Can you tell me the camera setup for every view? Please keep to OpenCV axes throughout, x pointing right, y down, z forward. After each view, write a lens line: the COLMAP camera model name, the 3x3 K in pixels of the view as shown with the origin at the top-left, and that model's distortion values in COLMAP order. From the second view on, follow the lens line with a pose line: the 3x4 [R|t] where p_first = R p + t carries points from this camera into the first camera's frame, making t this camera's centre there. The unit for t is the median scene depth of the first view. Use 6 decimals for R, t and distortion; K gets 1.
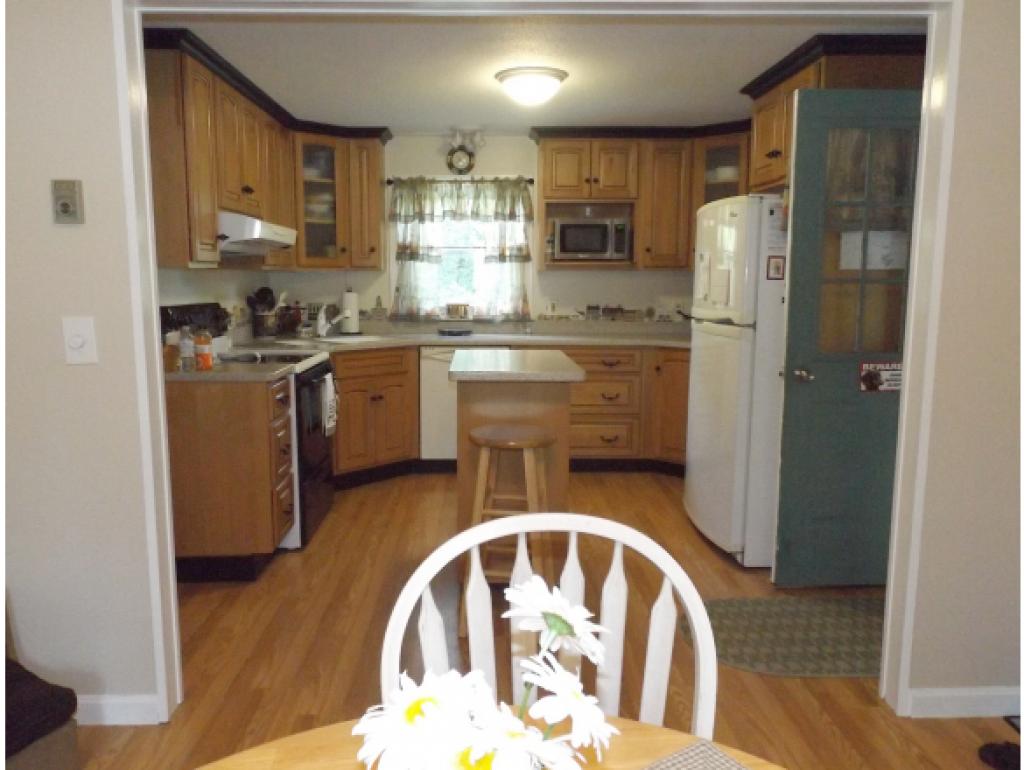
lens RADIAL K [[740.9, 0, 512.0], [0, 740.9, 385.0], [0, 0, 1]] dist [0.005700, -0.003914]
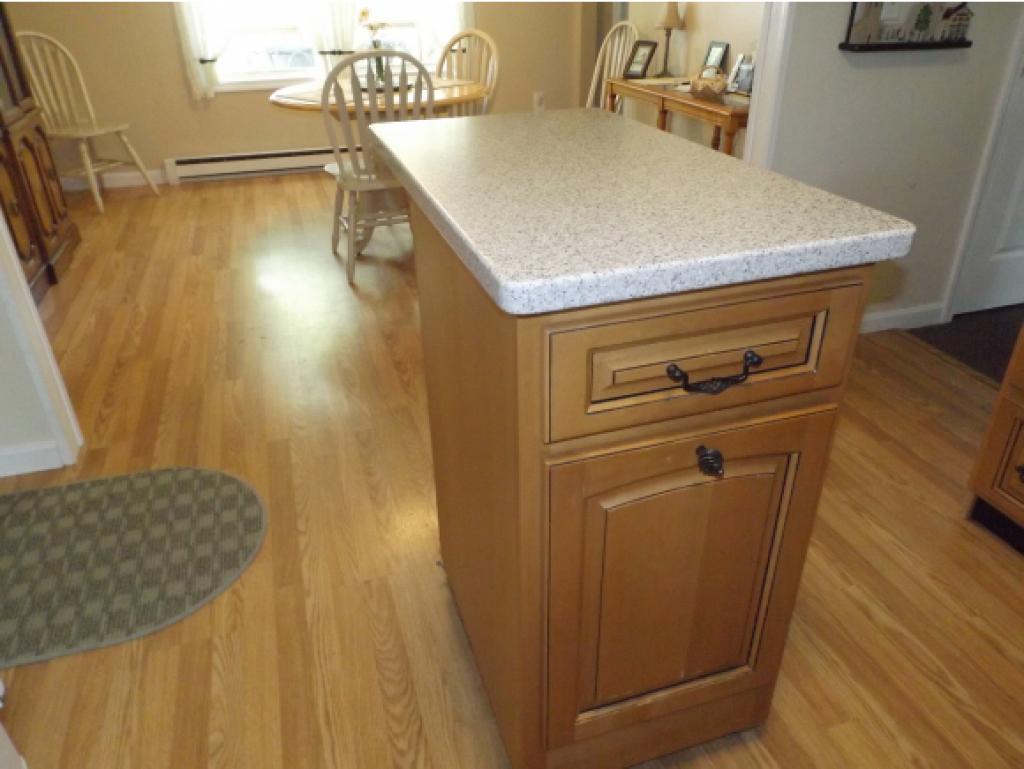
lens RADIAL K [[740.9, 0, 512.0], [0, 740.9, 384.5], [0, 0, 1]] dist [0.005700, -0.003914]
pose [[-0.959890, 0.149141, -0.237419, 0.087682], [-0.026233, 0.795300, 0.605649, -0.113344], [0.279146, 0.587584, -0.759488, 0.882425]]
